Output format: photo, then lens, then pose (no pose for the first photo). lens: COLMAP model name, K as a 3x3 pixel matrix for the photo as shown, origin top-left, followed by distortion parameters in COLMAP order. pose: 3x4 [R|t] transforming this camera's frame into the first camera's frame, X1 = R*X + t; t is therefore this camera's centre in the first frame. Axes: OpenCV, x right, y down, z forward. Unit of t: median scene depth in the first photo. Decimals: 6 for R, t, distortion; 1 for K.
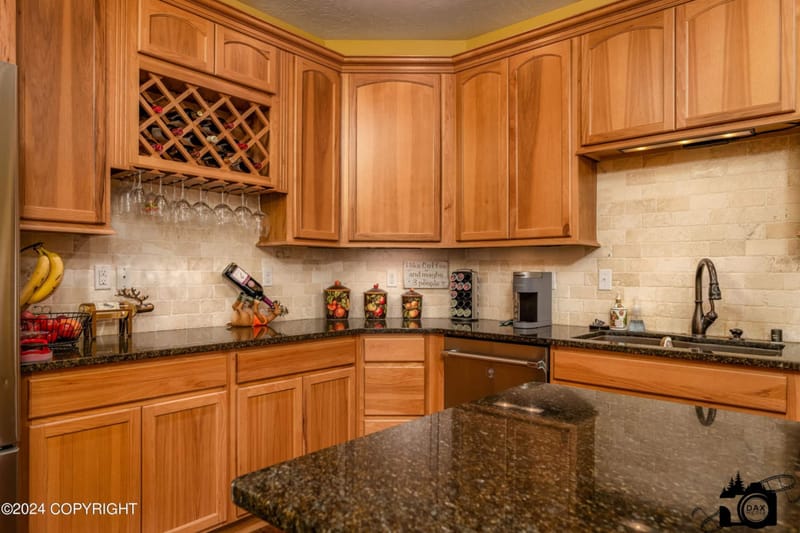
lens RADIAL K [[526.0, 0, 398.7], [0, 526.0, 266.6], [0, 0, 1]] dist [0.002181, 0.004620]
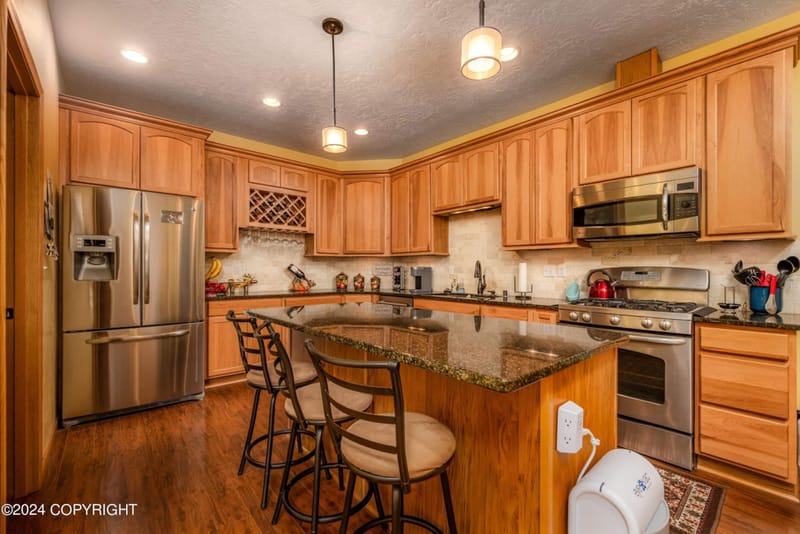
lens RADIAL K [[336.8, 0, 401.8], [0, 336.8, 269.4], [0, 0, 1]] dist [-0.000447, -0.000081]
pose [[0.992024, -0.003399, -0.126002, 0.376765], [0.004316, 0.999966, 0.006999, 0.011250], [0.125974, -0.007487, 0.992005, -0.452900]]
